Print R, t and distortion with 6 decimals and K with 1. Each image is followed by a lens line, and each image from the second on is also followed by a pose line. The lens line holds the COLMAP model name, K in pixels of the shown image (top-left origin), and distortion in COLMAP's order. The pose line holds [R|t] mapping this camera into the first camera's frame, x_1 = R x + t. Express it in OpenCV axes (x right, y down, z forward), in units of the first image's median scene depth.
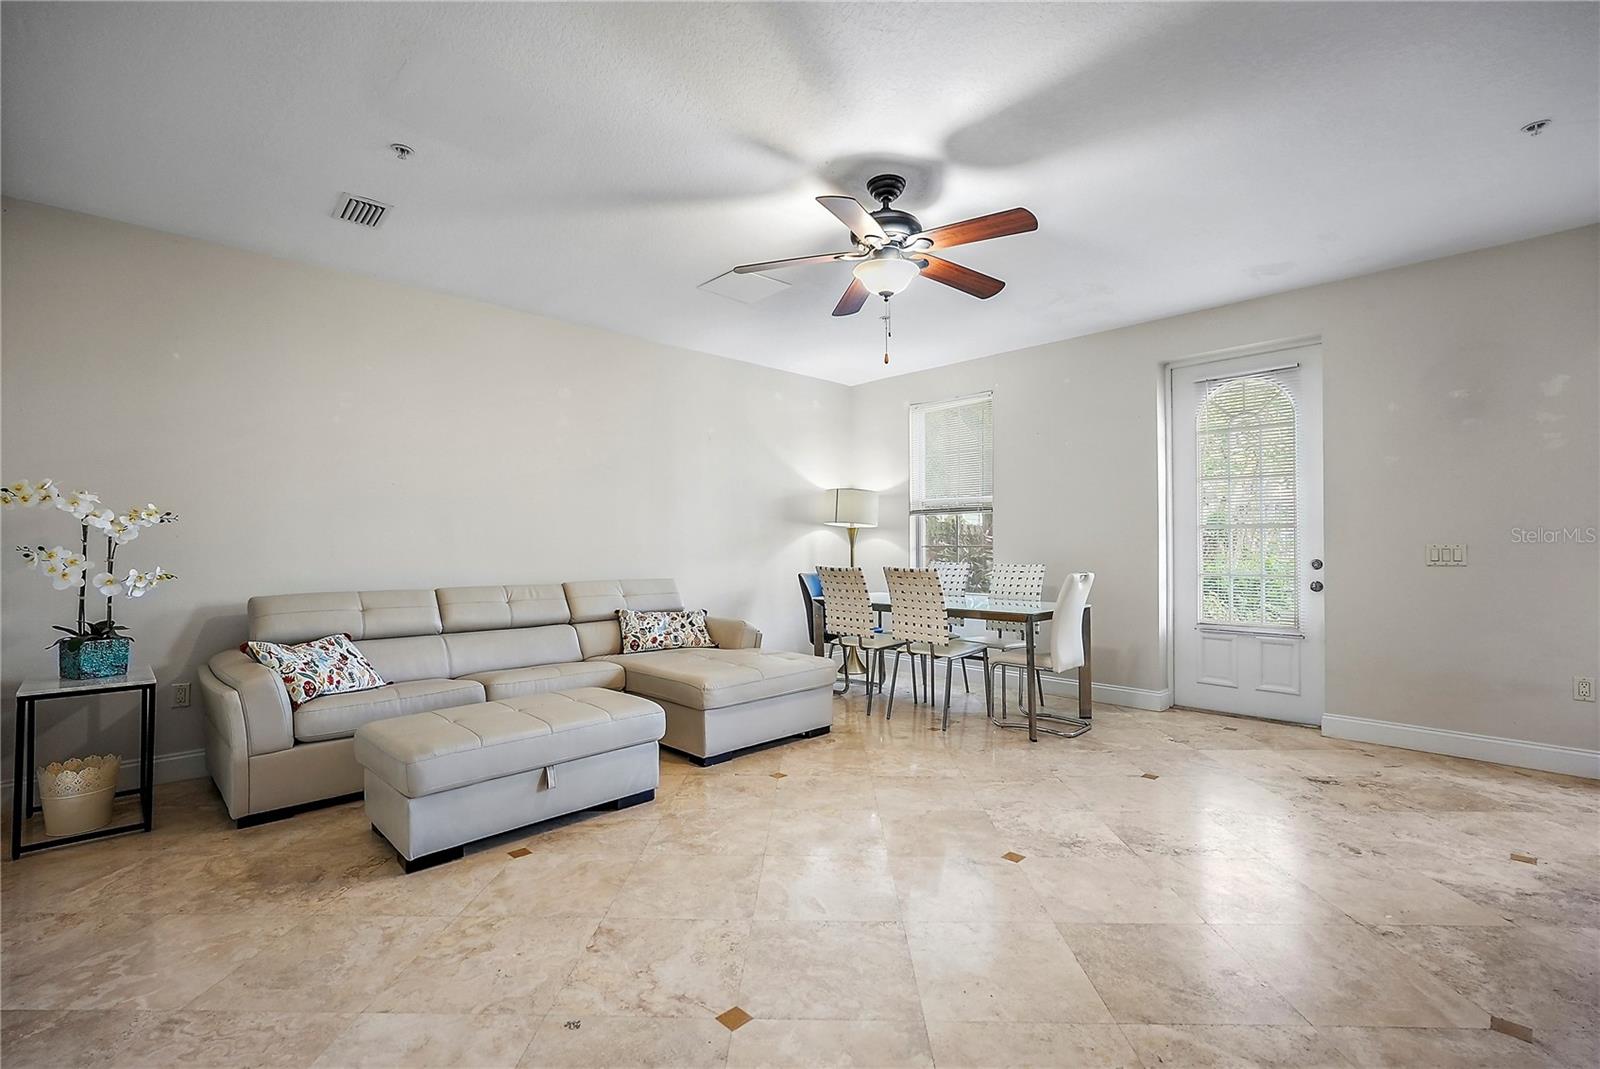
lens RADIAL K [[719.2, 0, 791.3], [0, 719.2, 533.6], [0, 0, 1]] dist [-0.013575, 0.008211]
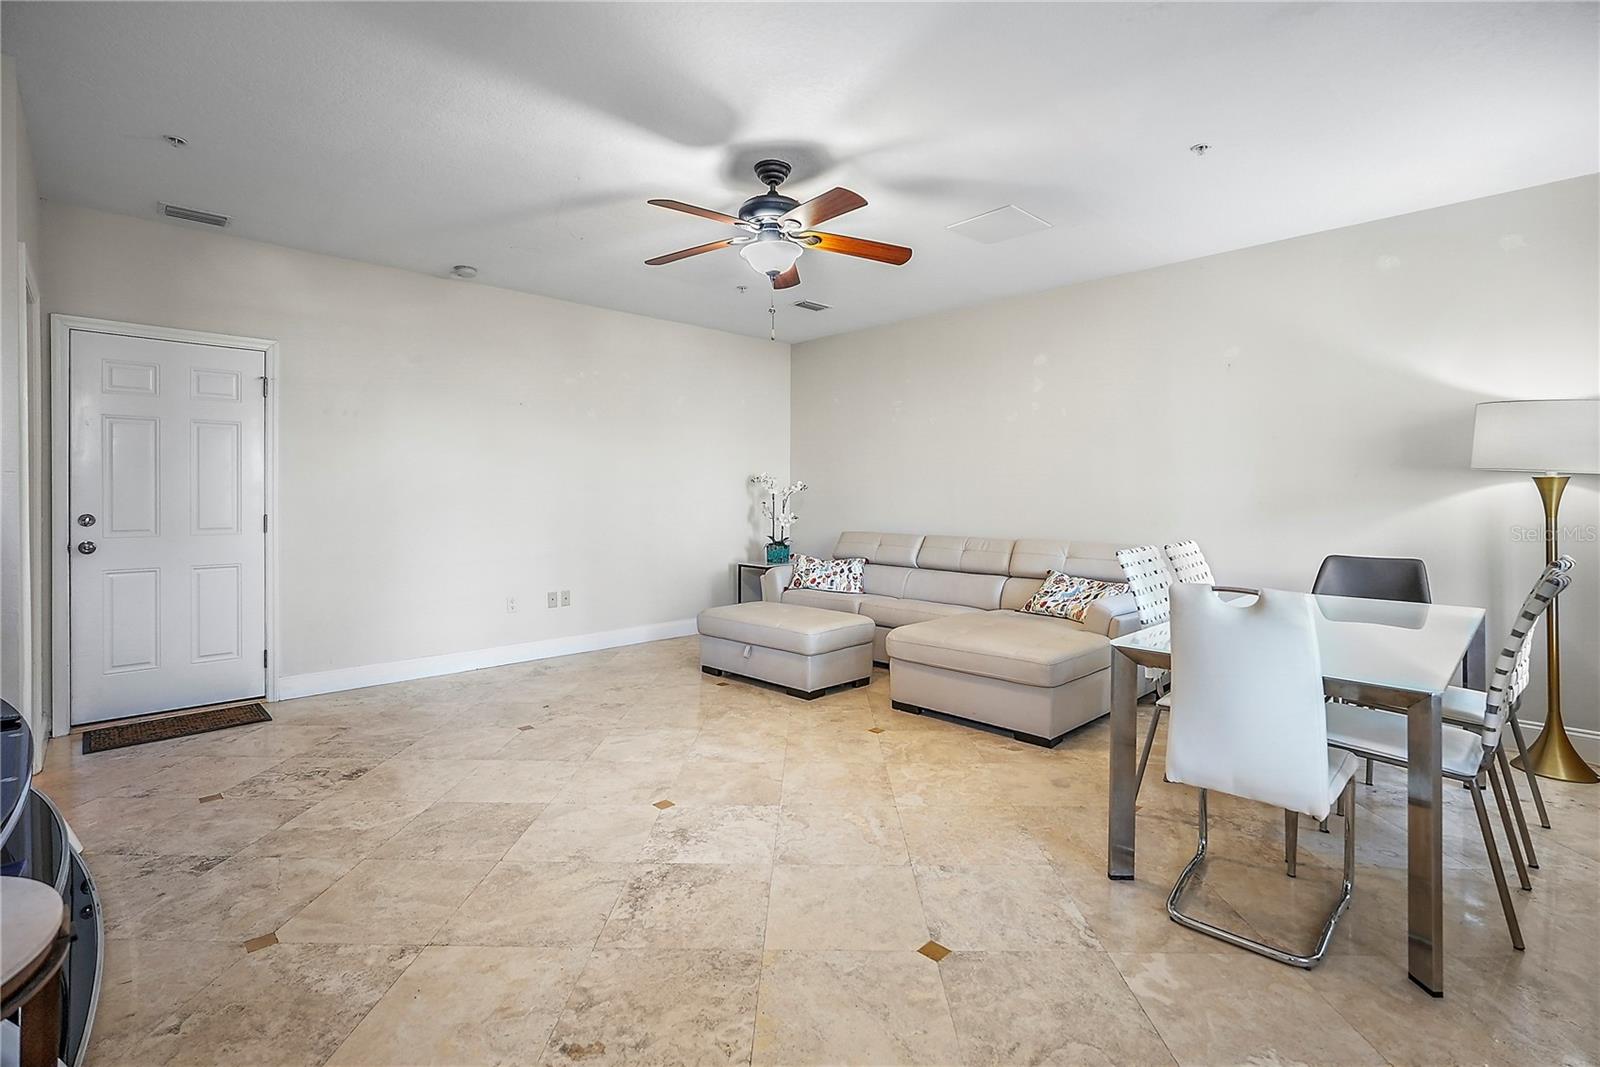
lens RADIAL K [[719.2, 0, 801.0], [0, 719.2, 497.5], [0, 0, 1]] dist [-0.013575, 0.008211]
pose [[0.014027, 0.006182, -0.999883, 1.359428], [0.019756, 0.999784, 0.006458, -0.014747], [0.999706, -0.019844, 0.013902, 1.172195]]
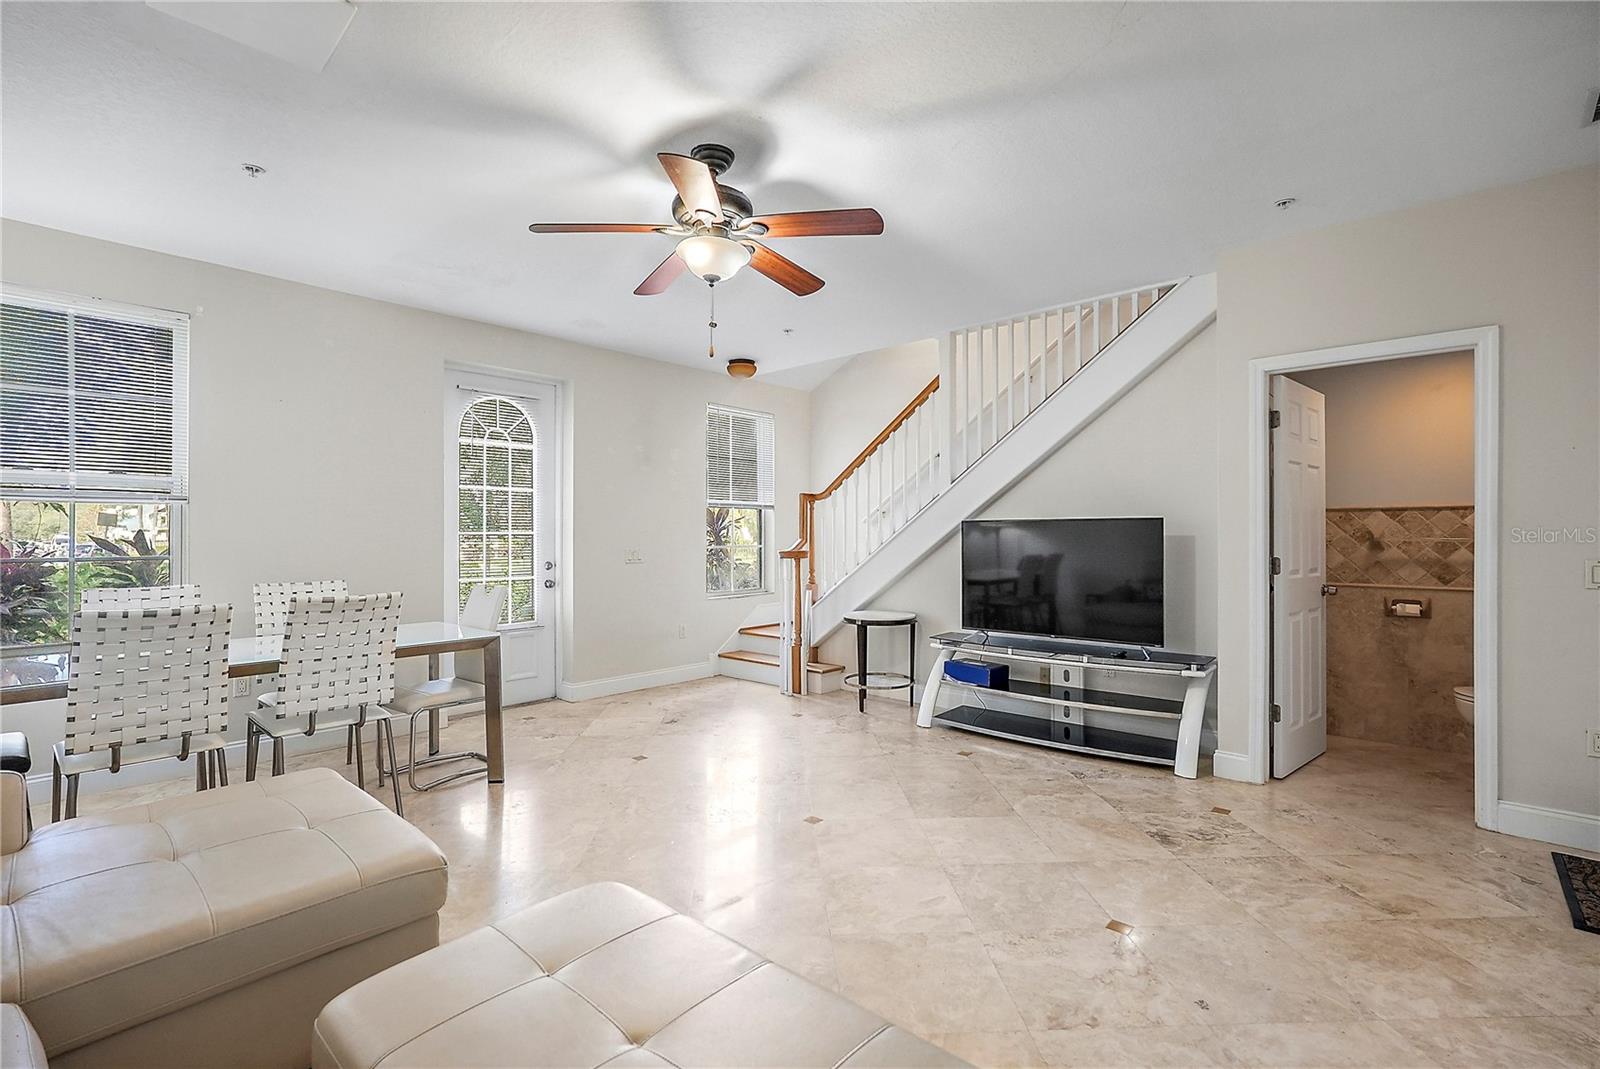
lens RADIAL K [[719.2, 0, 811.1], [0, 719.2, 532.8], [0, 0, 1]] dist [-0.013575, 0.008211]
pose [[-0.086293, 0.009408, 0.996225, -0.867976], [-0.018052, 0.999776, -0.011005, -0.014503], [-0.996106, -0.018933, -0.086104, 1.089393]]
